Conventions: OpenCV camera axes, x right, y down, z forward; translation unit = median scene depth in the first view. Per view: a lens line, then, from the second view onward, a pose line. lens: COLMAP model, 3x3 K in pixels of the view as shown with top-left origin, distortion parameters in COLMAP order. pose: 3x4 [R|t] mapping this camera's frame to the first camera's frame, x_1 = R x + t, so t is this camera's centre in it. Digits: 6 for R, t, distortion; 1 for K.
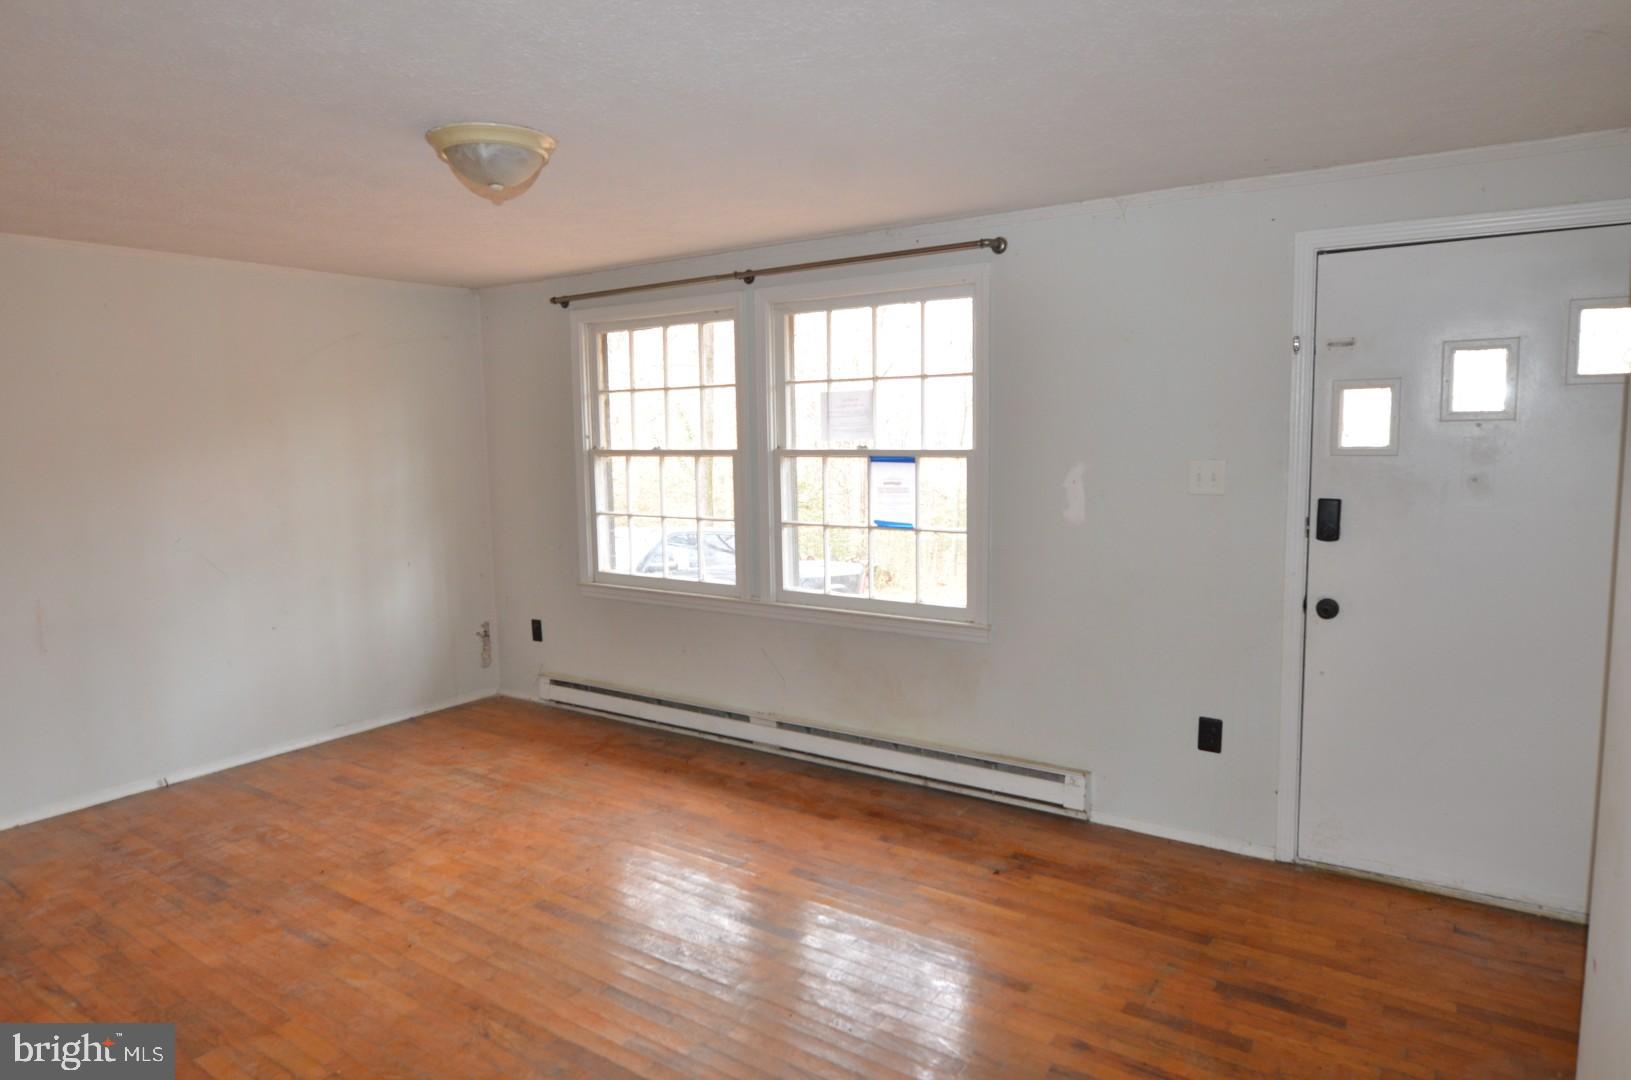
lens RADIAL K [[980.8, 0, 820.4], [0, 980.8, 553.8], [0, 0, 1]] dist [-0.020249, -0.000696]
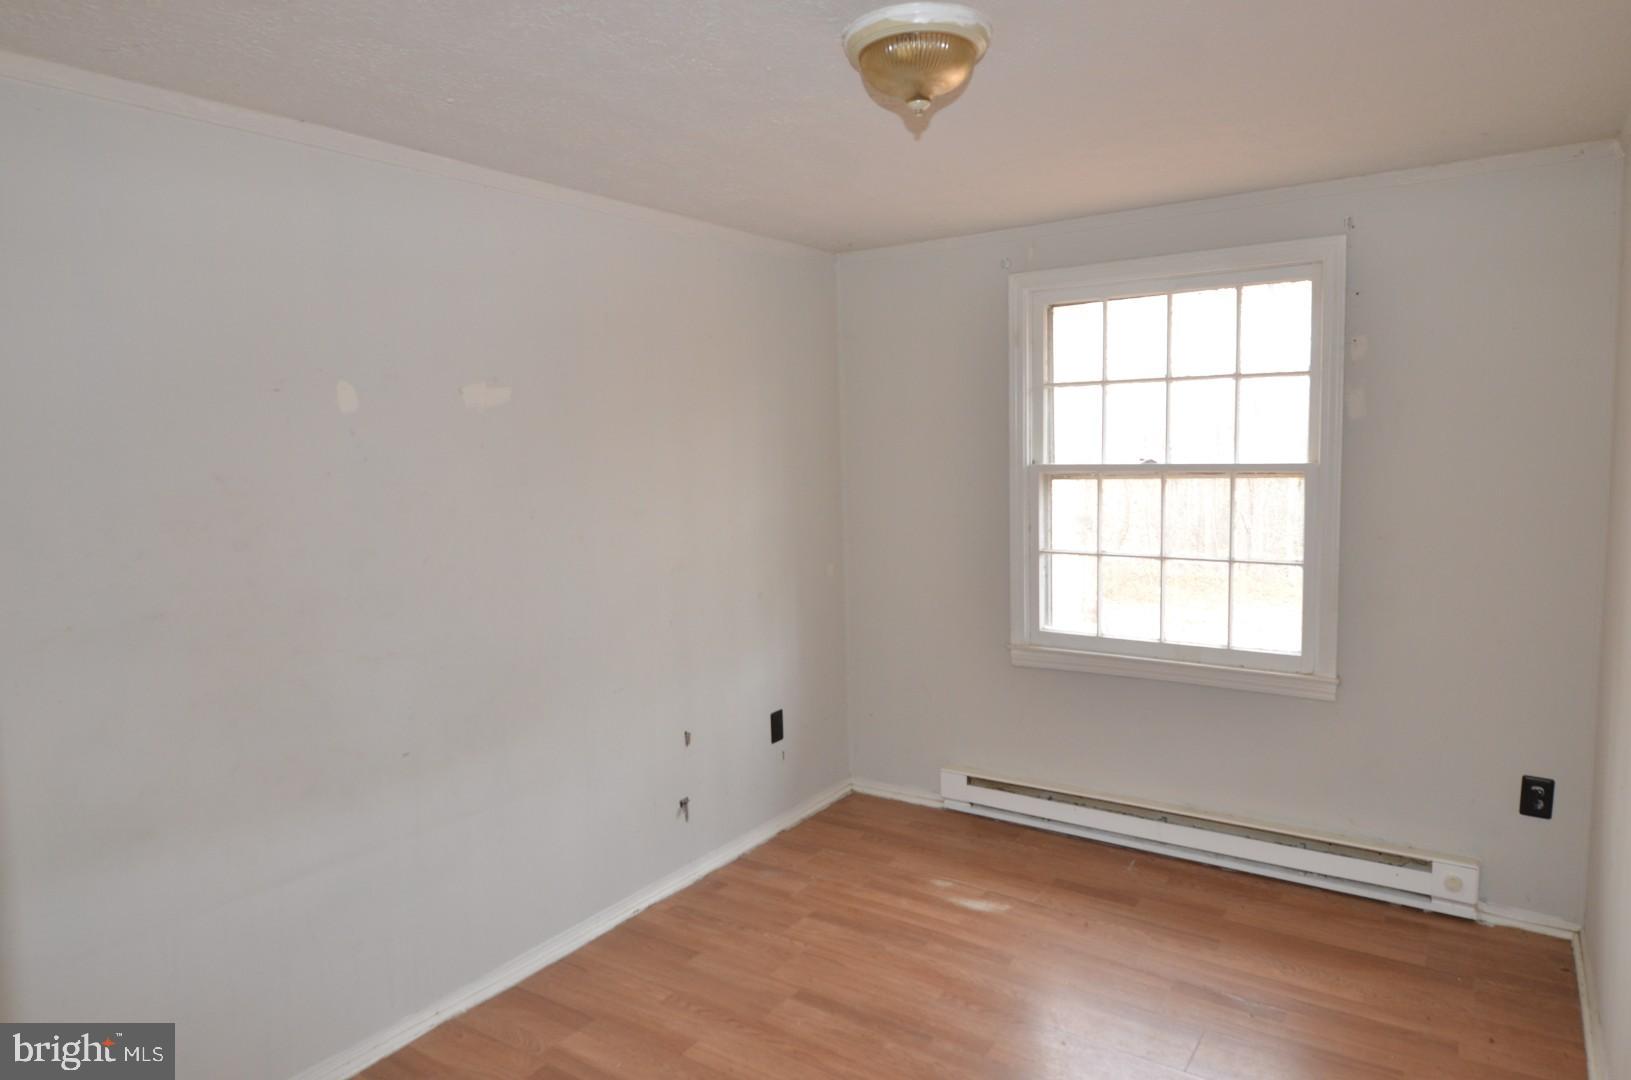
lens RADIAL K [[980.8, 0, 816.2], [0, 980.8, 525.2], [0, 0, 1]] dist [-0.020249, -0.000696]
pose [[0.999969, -0.006130, -0.004969, -0.263764], [0.005896, 0.998933, -0.045805, -0.018997], [0.005245, 0.045774, 0.998938, 0.180181]]
